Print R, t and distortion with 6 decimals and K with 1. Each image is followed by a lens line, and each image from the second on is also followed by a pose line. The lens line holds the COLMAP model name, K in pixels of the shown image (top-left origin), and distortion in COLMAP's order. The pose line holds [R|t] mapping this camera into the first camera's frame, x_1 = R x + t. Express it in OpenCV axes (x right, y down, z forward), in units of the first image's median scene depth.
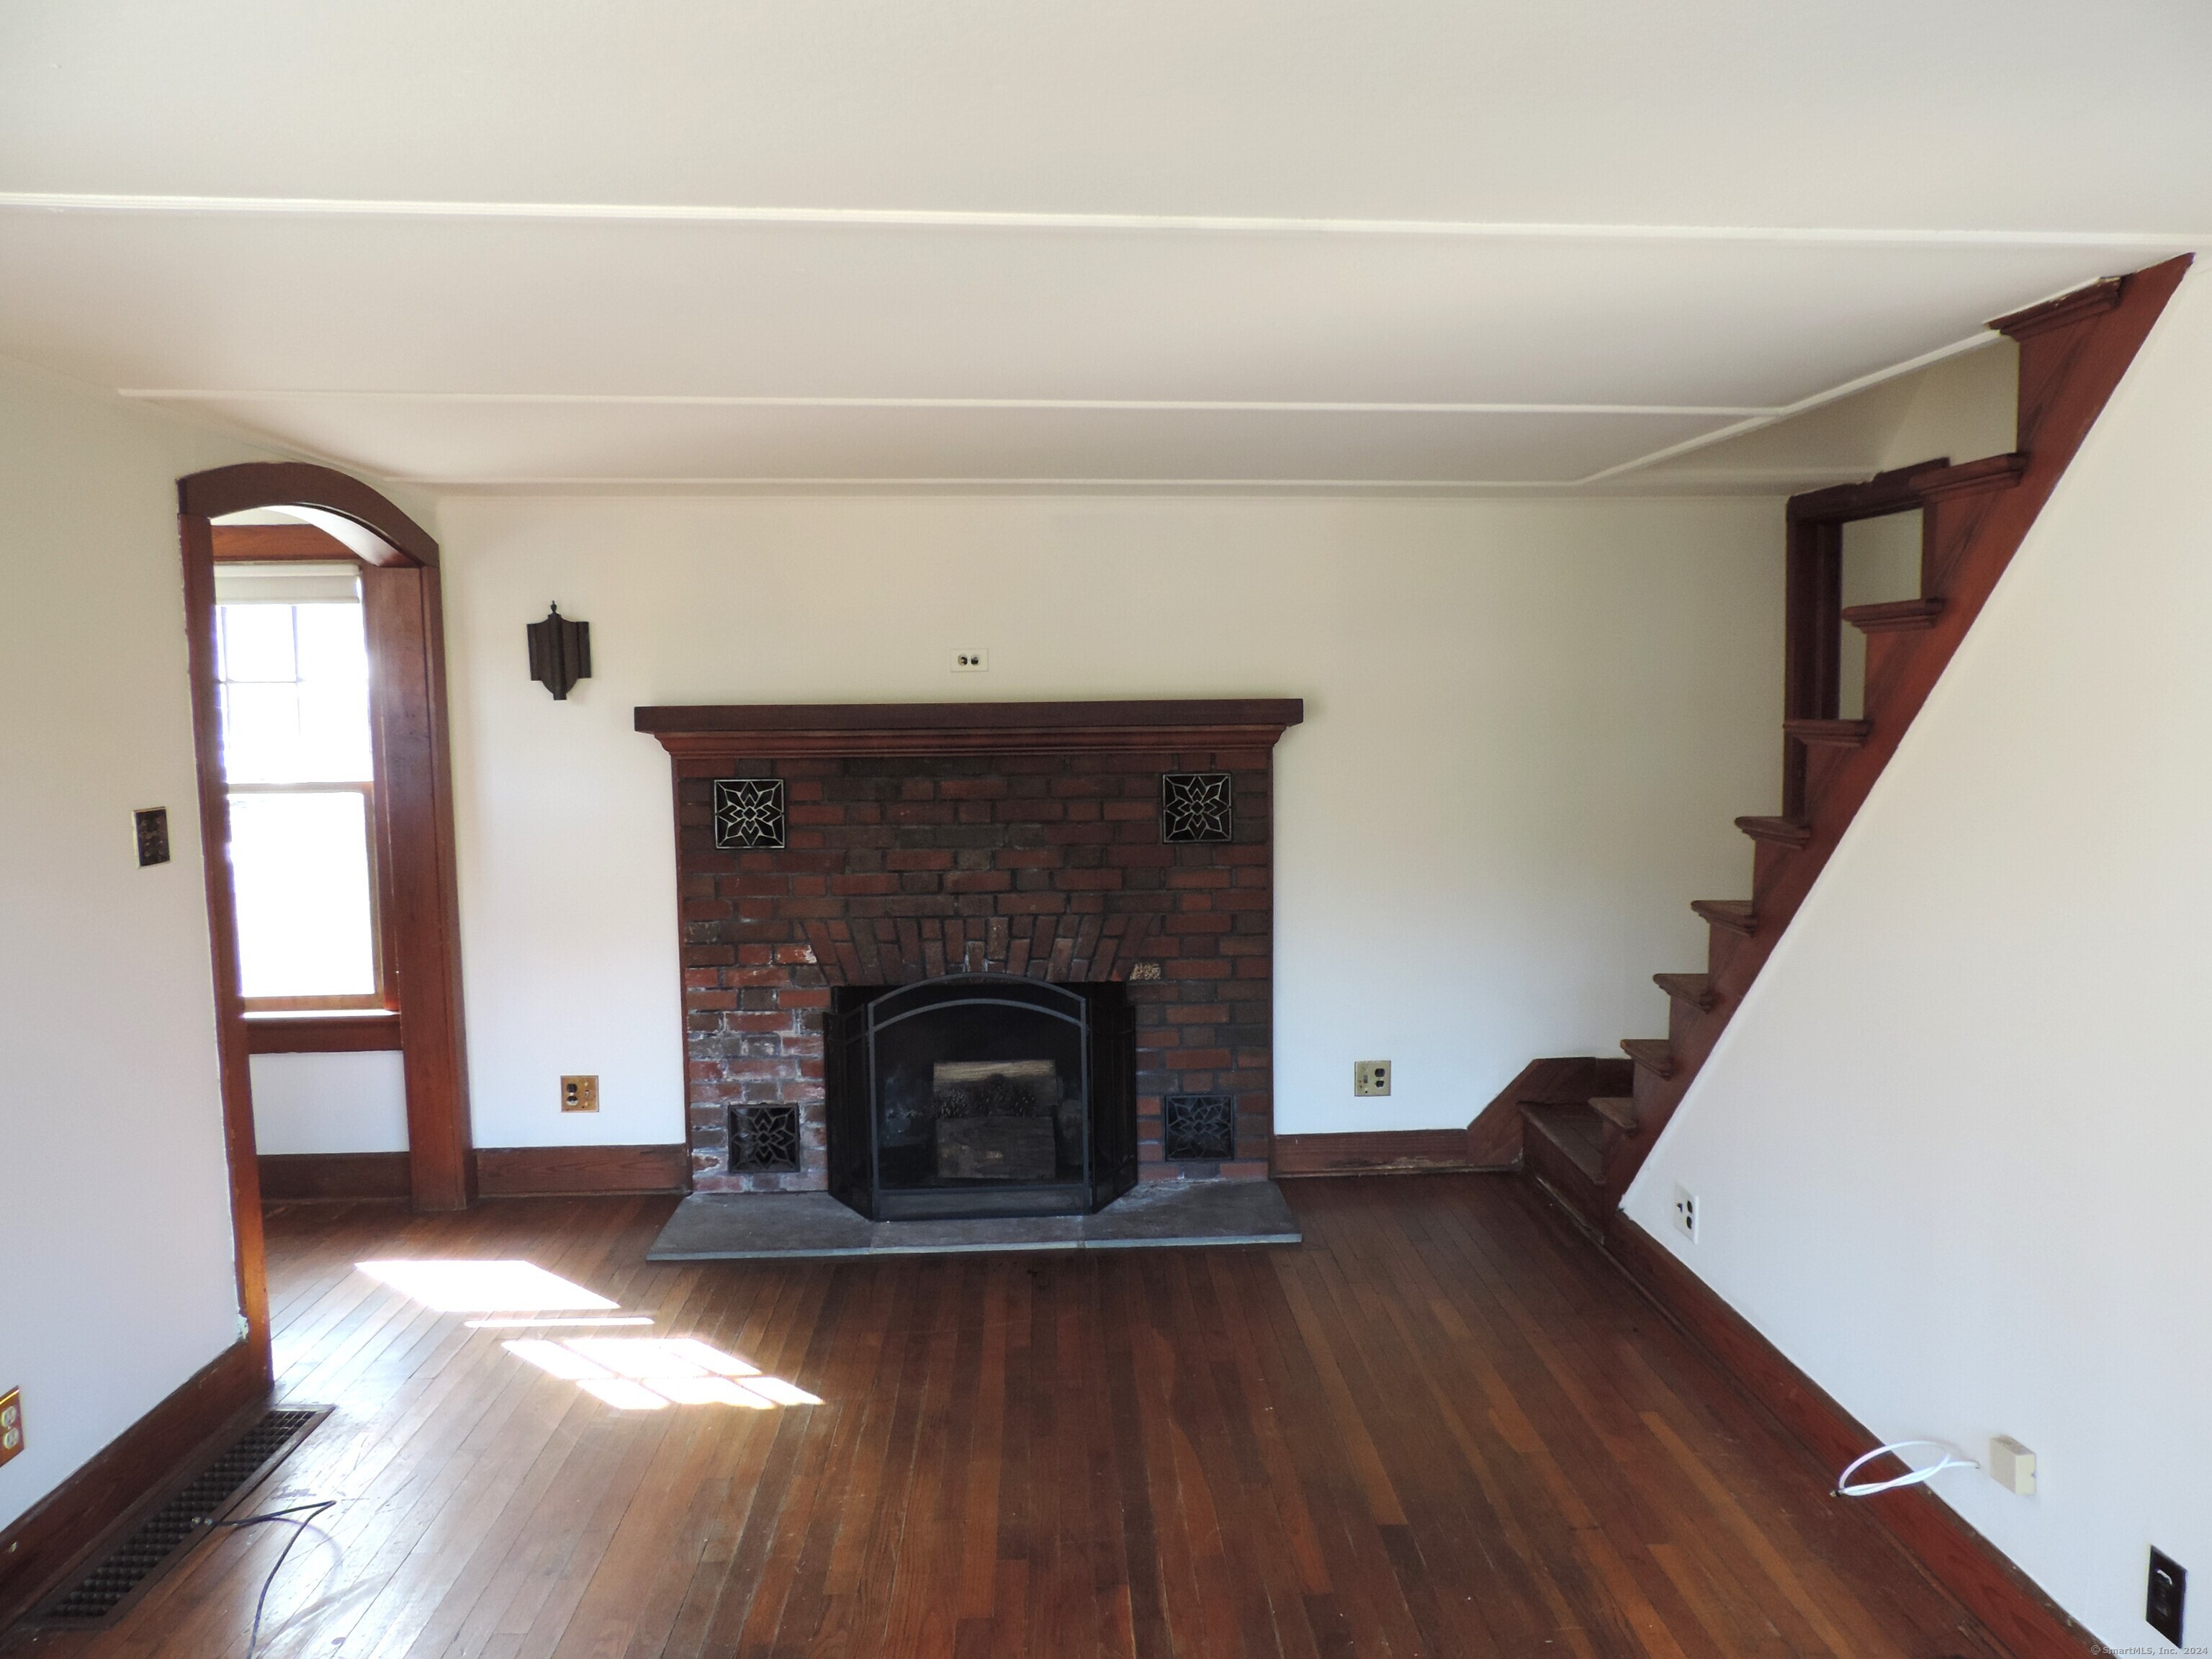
lens RADIAL K [[1582.1, 0, 1106.3], [0, 1582.1, 840.5], [0, 0, 1]] dist [-0.009567, -0.006461]
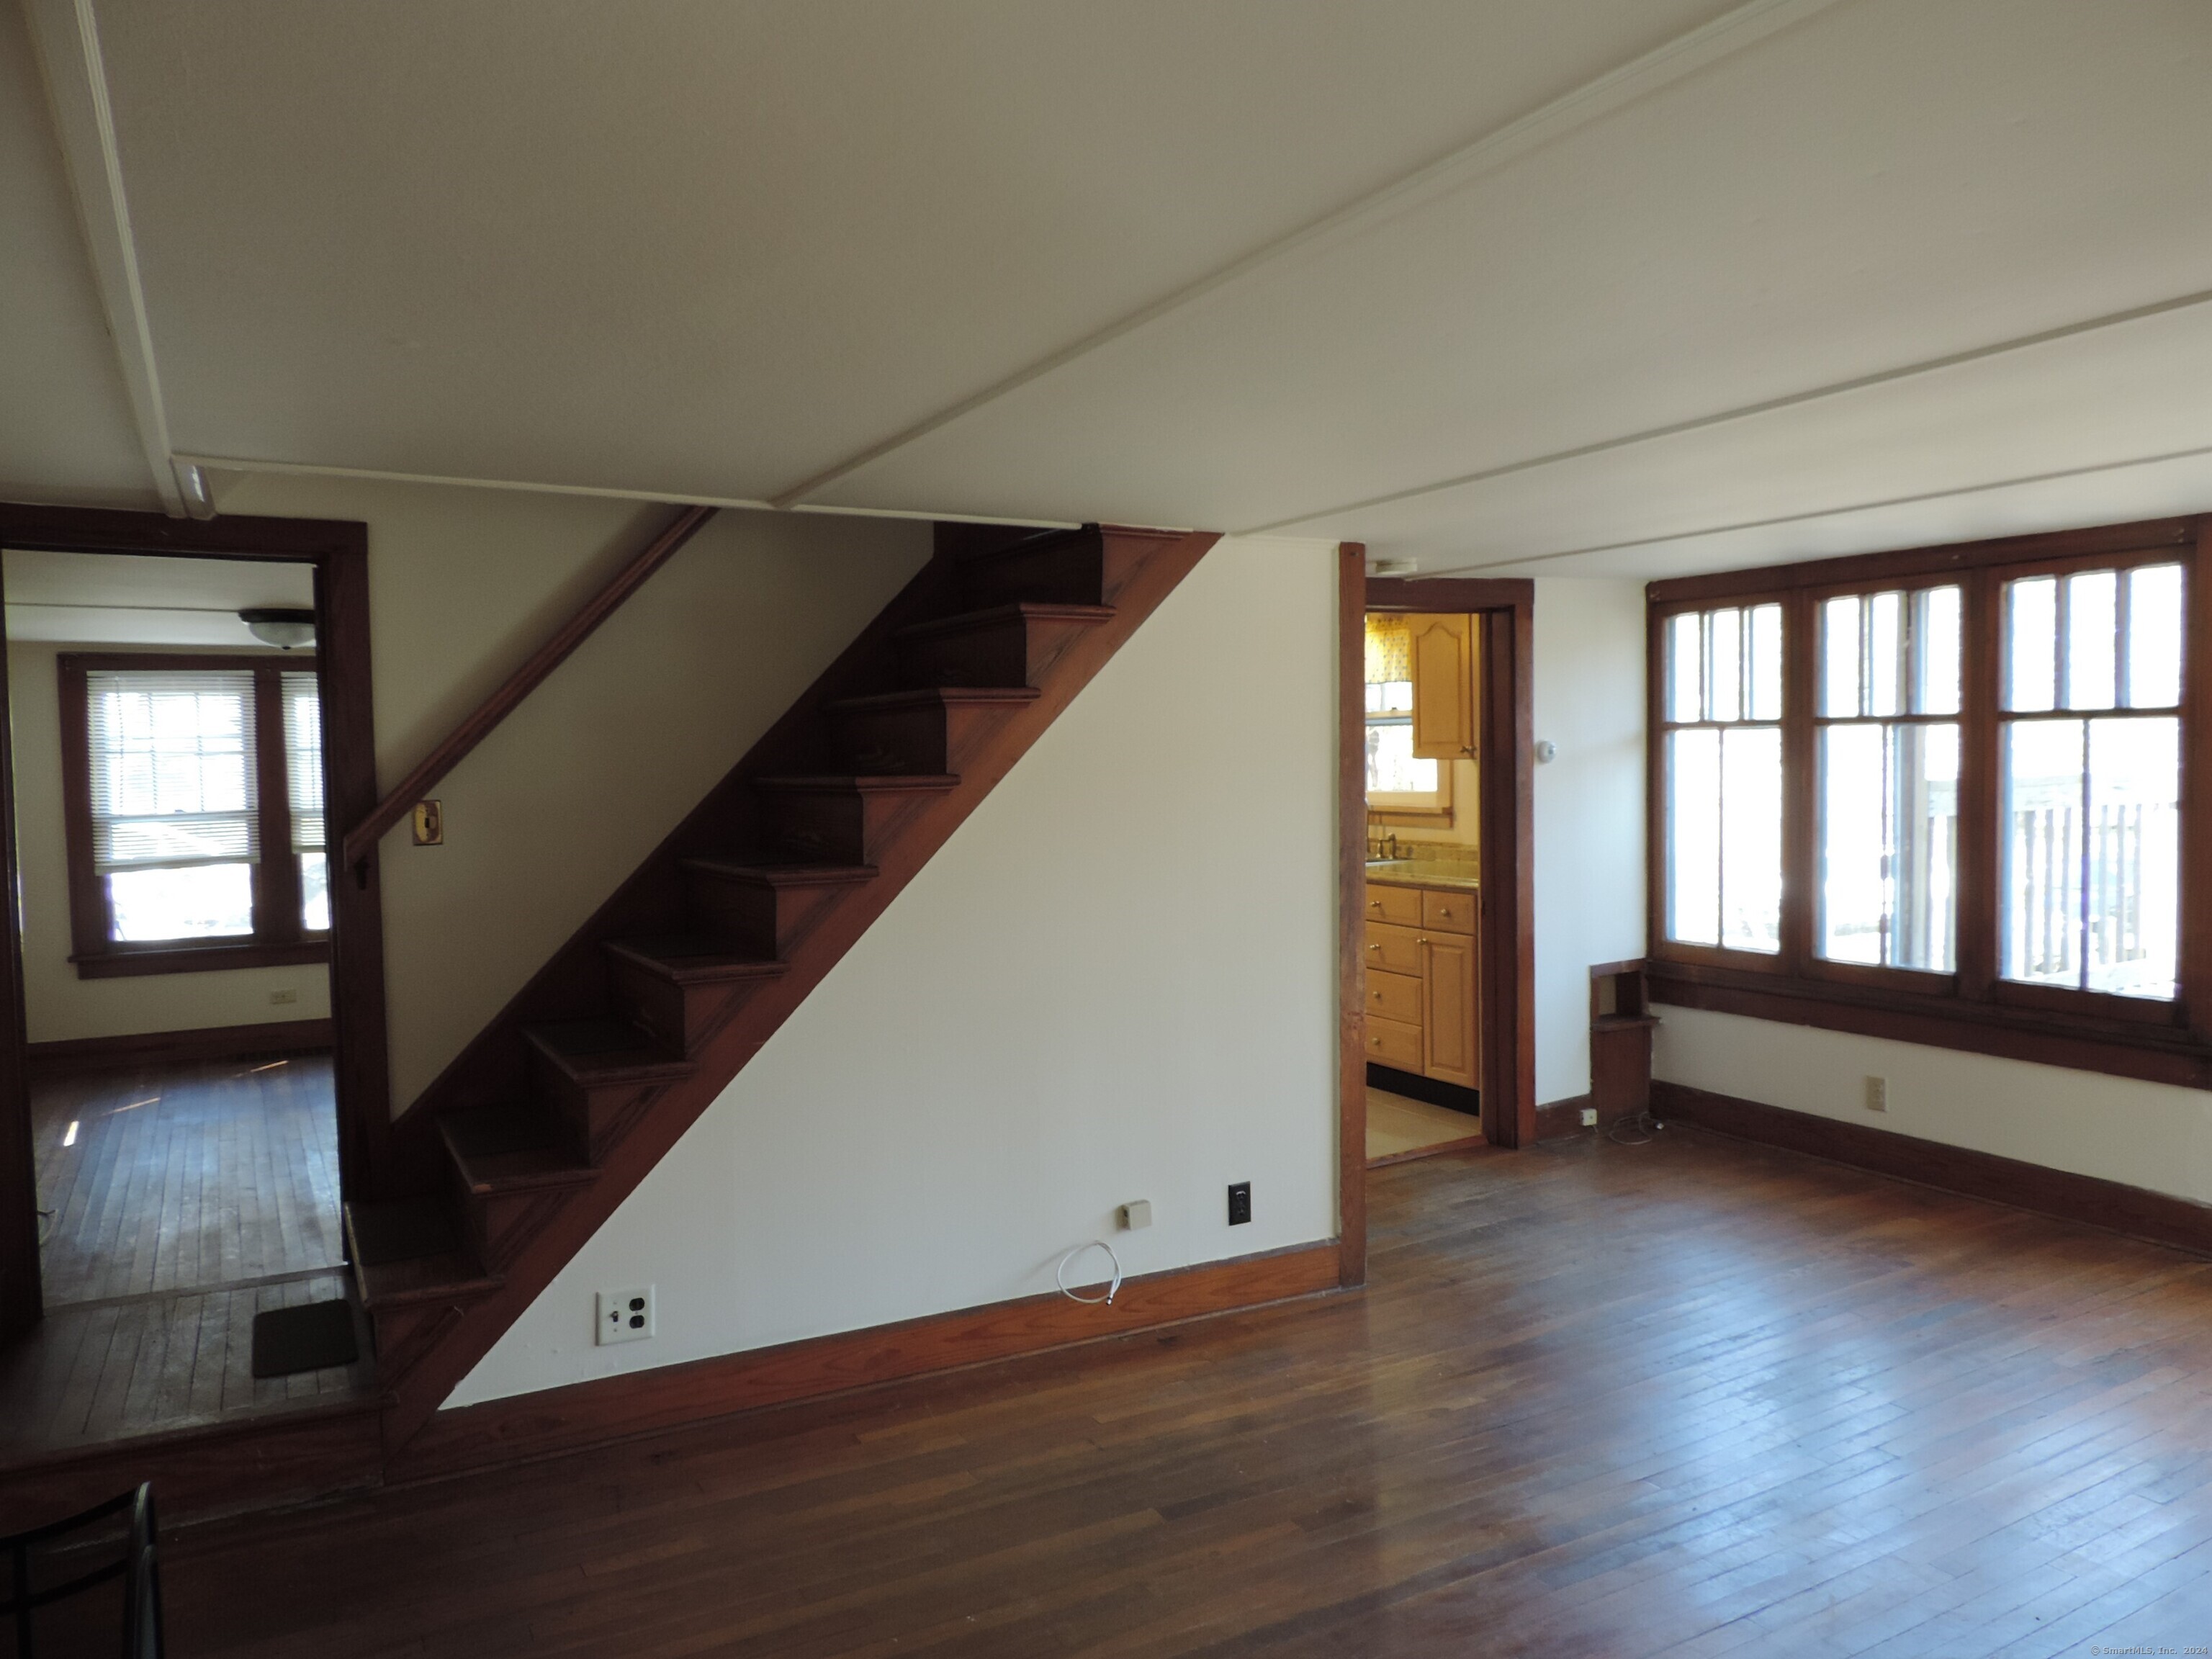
lens RADIAL K [[1582.1, 0, 1106.3], [0, 1582.1, 840.5], [0, 0, 1]] dist [-0.009567, -0.006461]
pose [[-0.441566, -0.035897, 0.896510, -0.806130], [0.104393, 0.990357, 0.091073, -0.135256], [-0.891135, 0.133804, -0.433561, 1.538386]]
